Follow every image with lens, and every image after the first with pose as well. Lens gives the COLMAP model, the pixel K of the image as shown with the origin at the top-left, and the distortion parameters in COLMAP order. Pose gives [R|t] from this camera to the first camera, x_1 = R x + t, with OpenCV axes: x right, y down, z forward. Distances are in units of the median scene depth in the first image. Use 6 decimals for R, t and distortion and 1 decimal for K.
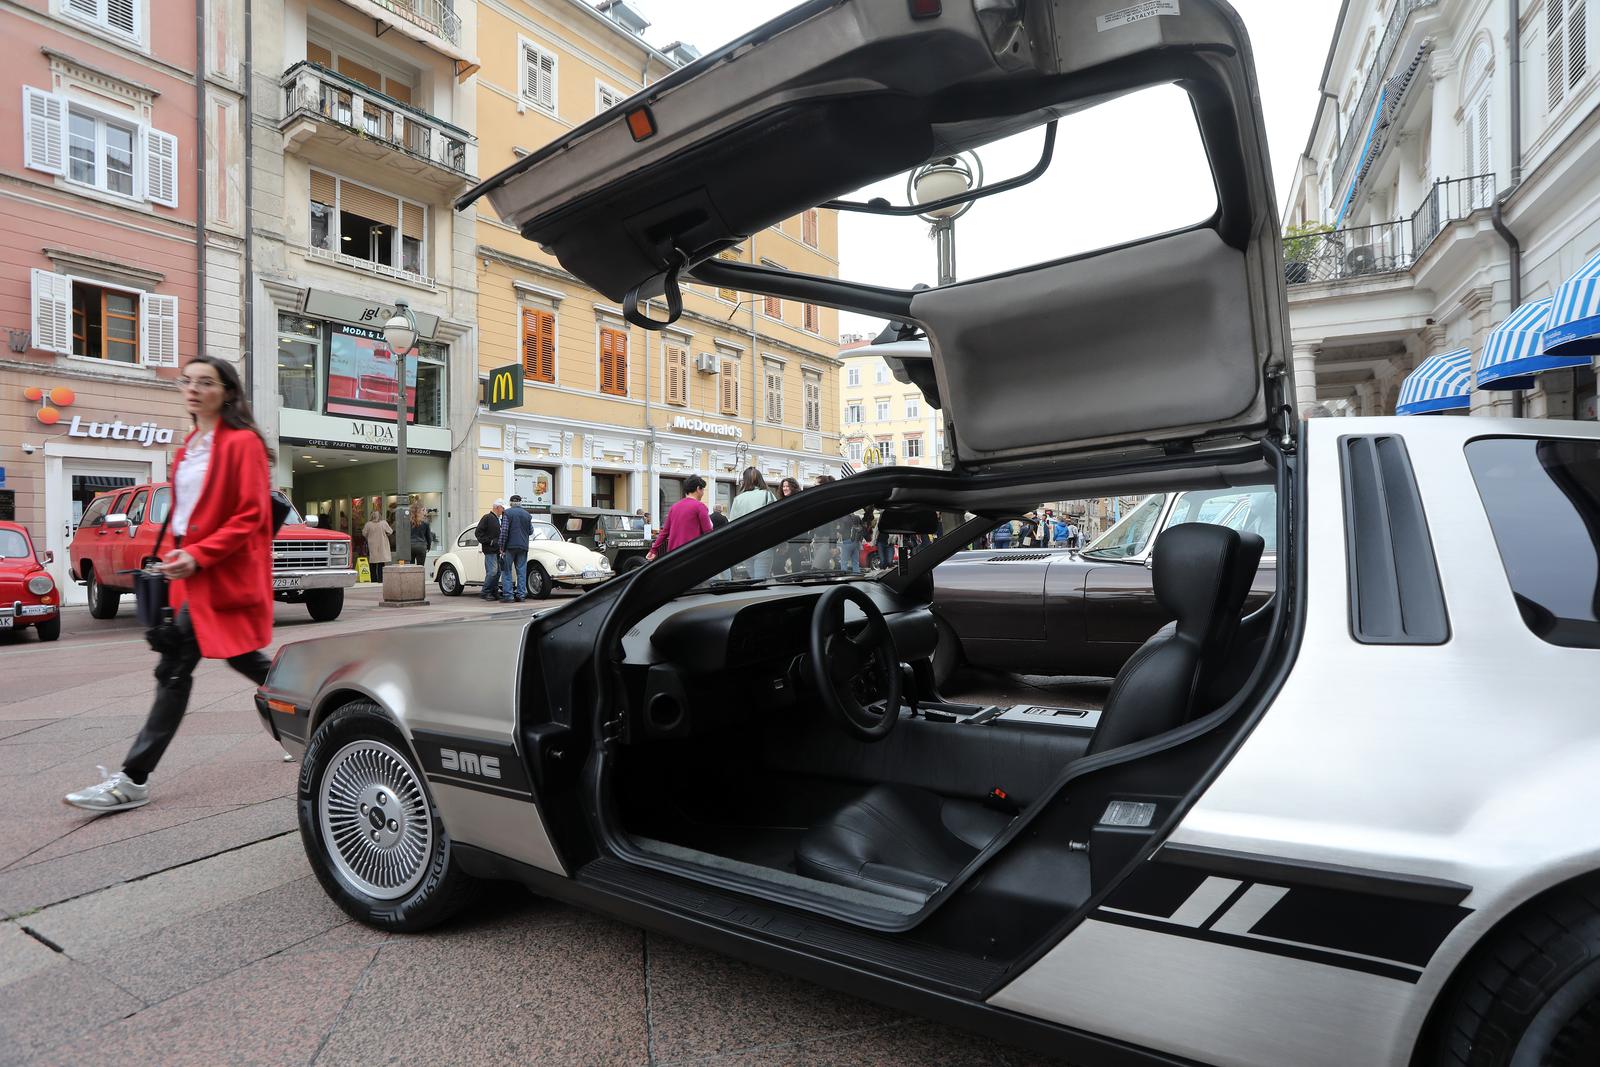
lens RADIAL K [[800.5, 0, 821.9], [0, 800.5, 536.6], [0, 0, 1]] dist [-0.054085, 0.018404]
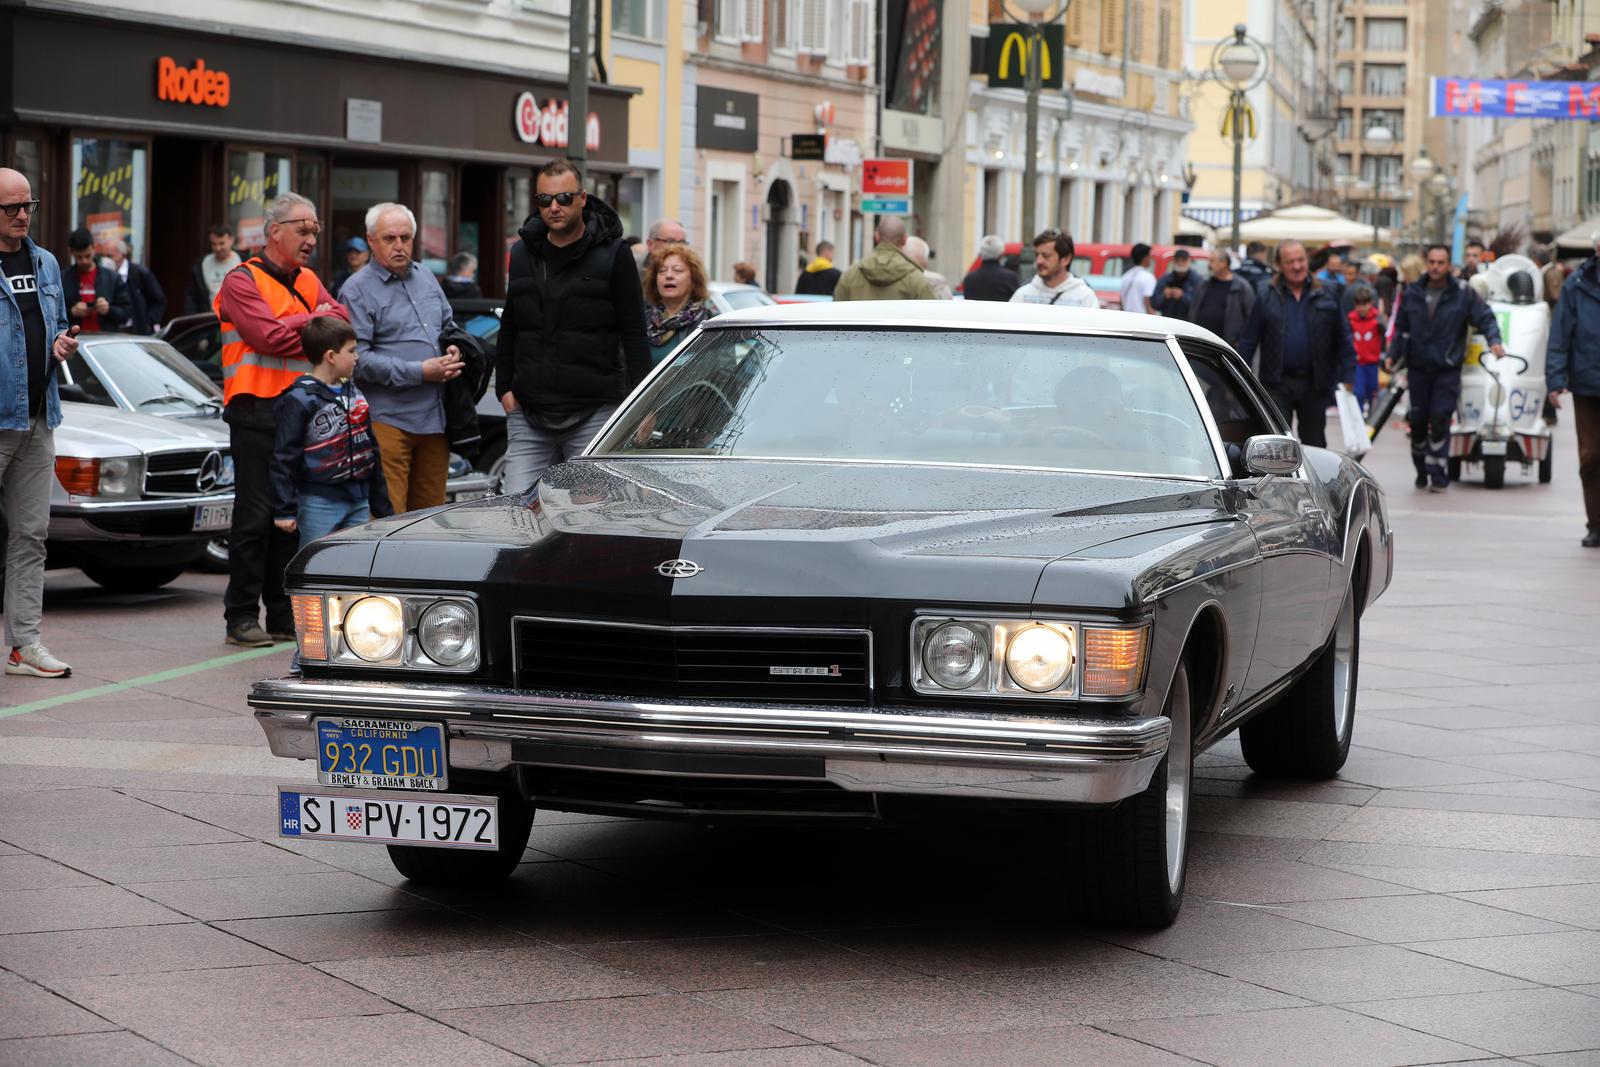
lens RADIAL K [[4264.5, 0, 798.9], [0, 4264.5, 533.4], [0, 0, 1]] dist [-0.191668, 0.000000]
pose [[0.956366, 0.016182, 0.291723, -1.589258], [-0.035572, 0.997486, 0.061286, -0.008230], [-0.289997, -0.068989, 0.954538, -2.270332]]
